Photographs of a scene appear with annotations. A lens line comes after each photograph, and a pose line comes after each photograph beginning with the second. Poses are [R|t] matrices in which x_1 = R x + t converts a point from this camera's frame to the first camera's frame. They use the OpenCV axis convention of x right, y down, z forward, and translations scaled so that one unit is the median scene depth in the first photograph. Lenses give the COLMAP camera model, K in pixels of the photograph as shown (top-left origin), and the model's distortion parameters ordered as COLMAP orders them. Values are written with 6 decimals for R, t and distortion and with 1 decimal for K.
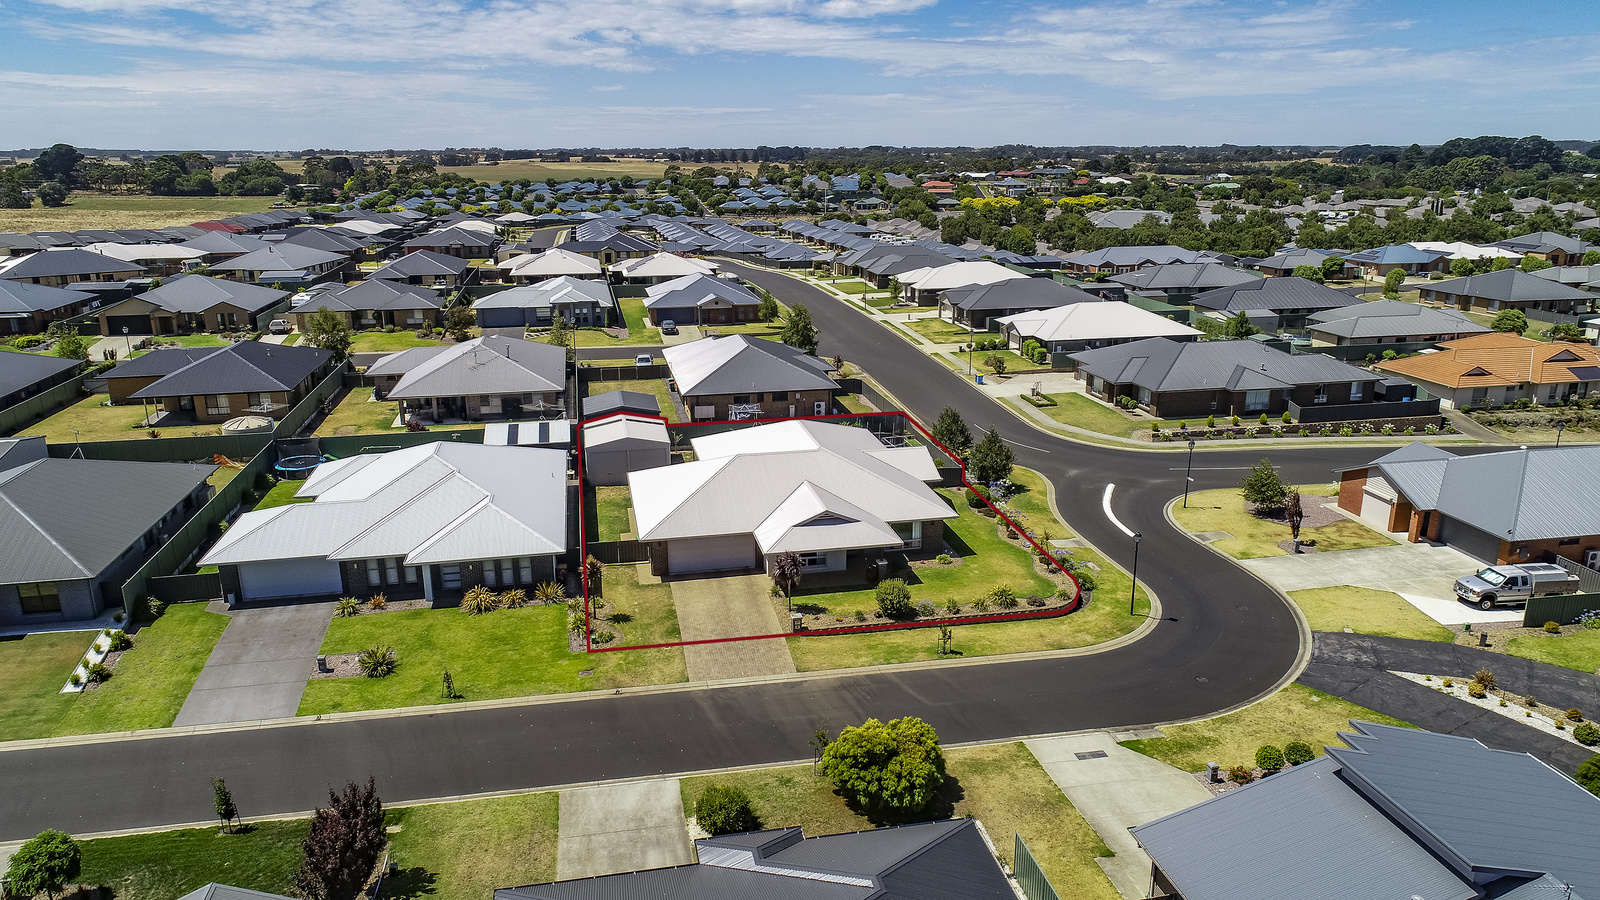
lens RADIAL K [[1062.1, 0, 800.0], [0, 1062.1, 450.0], [0, 0, 1]] dist [-0.008103, 0.002263]
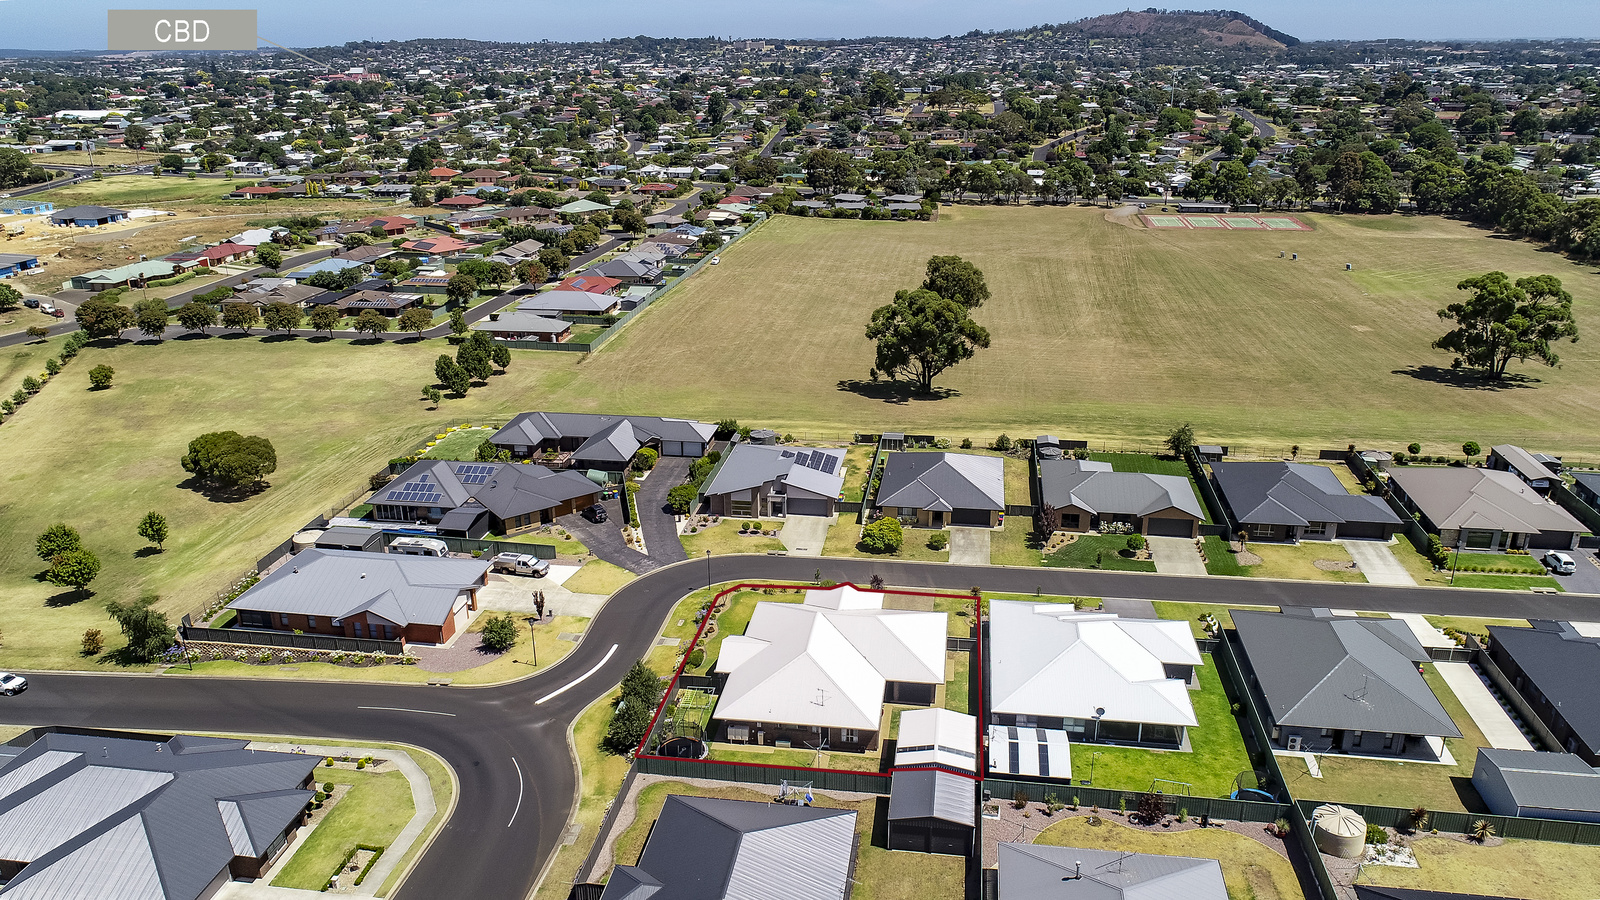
lens RADIAL K [[1140.4, 0, 800.0], [0, 1140.4, 450.0], [0, 0, 1]] dist [-0.002612, -0.002352]
pose [[-0.939673, -0.102935, 0.326220, -0.492141], [0.105128, 0.820600, 0.561750, -1.176631], [-0.325520, 0.562156, -0.760274, 2.280285]]
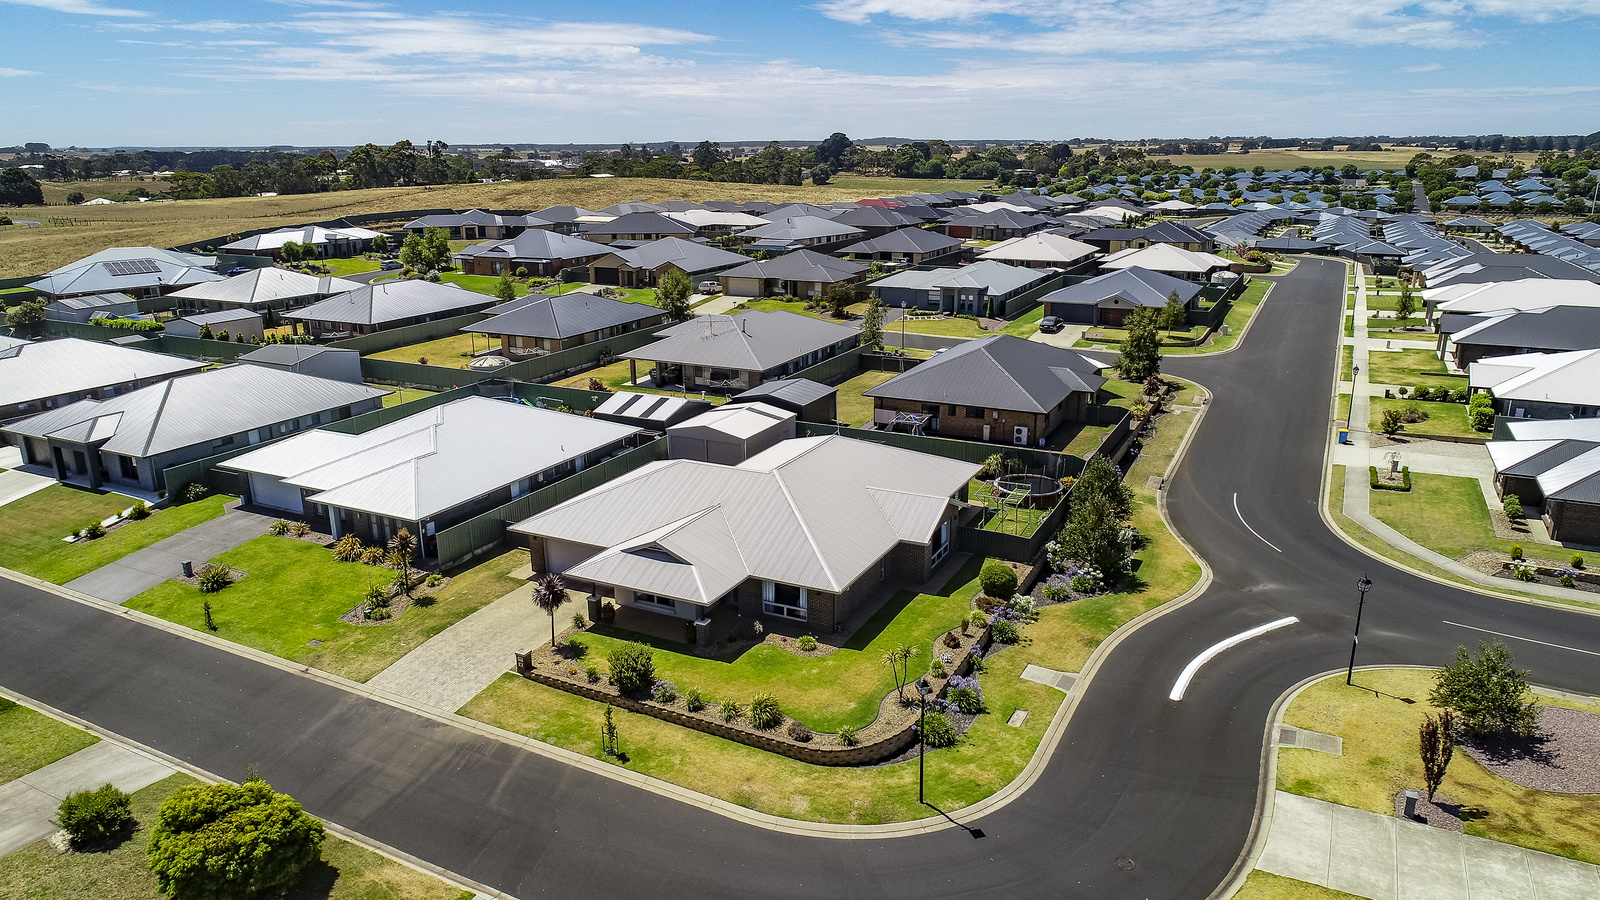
lens RADIAL K [[1062.1, 0, 800.0], [0, 1062.1, 450.0], [0, 0, 1]] dist [-0.008103, 0.002263]
pose [[0.780696, 0.169917, -0.601367, 0.569914], [-0.164258, 0.984282, 0.064870, -0.080228], [0.602937, 0.048136, 0.796335, 0.403394]]
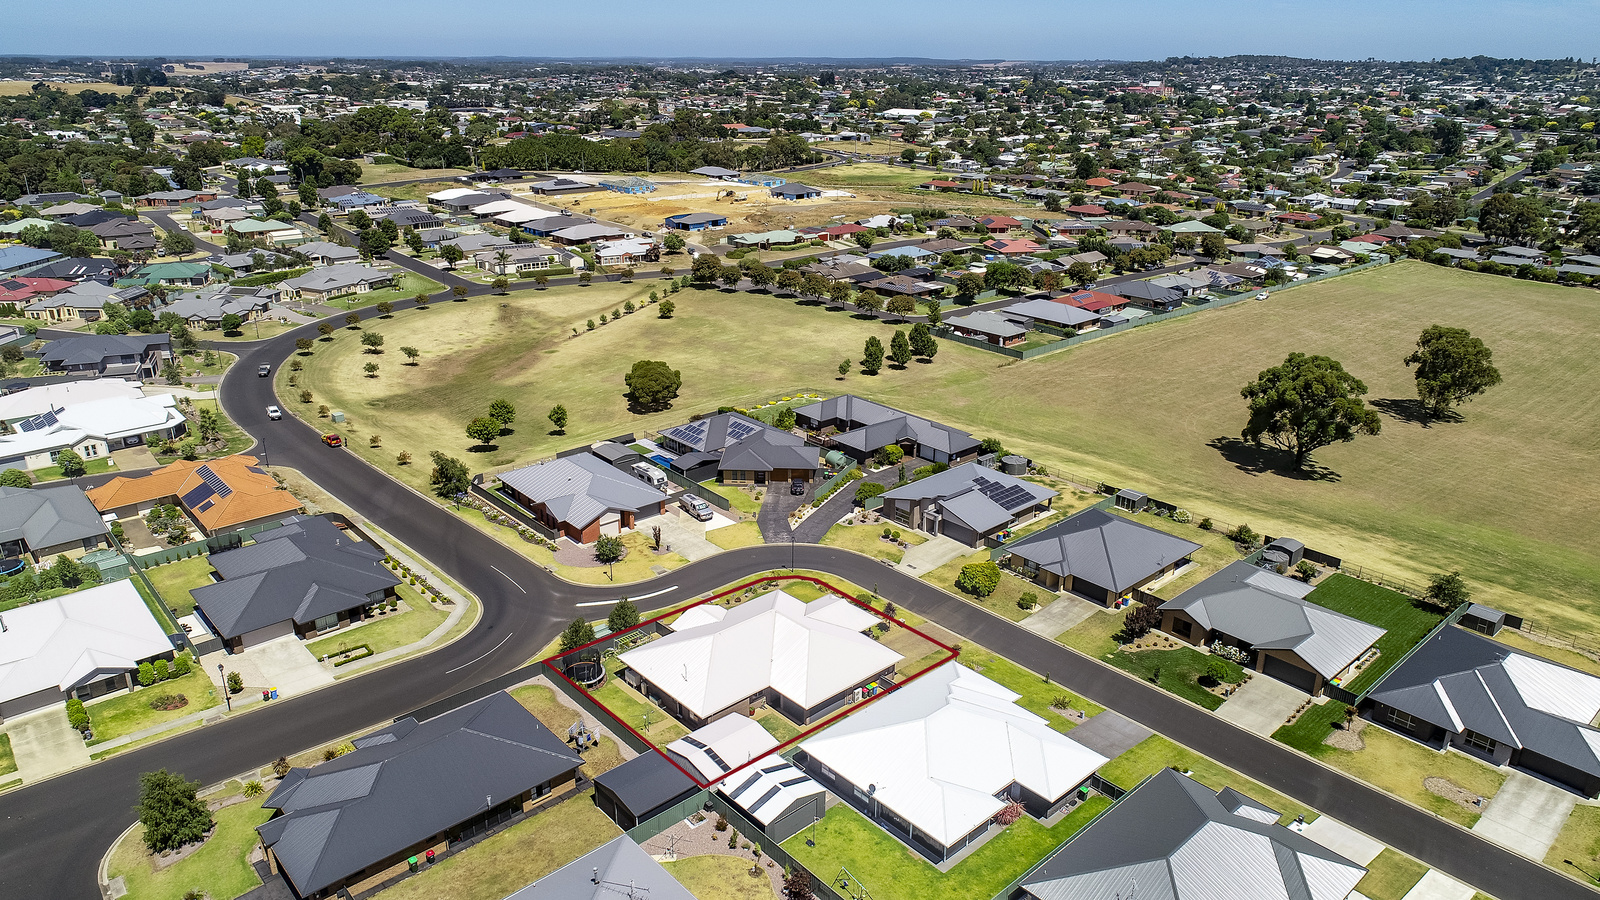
lens RADIAL K [[1062.1, 0, 800.0], [0, 1062.1, 450.0], [0, 0, 1]] dist [-0.008103, 0.002263]
pose [[-0.508805, -0.297206, 0.807952, -1.328119], [0.228551, 0.858204, 0.459621, -1.014327], [-0.829989, 0.418516, -0.368732, 1.591323]]
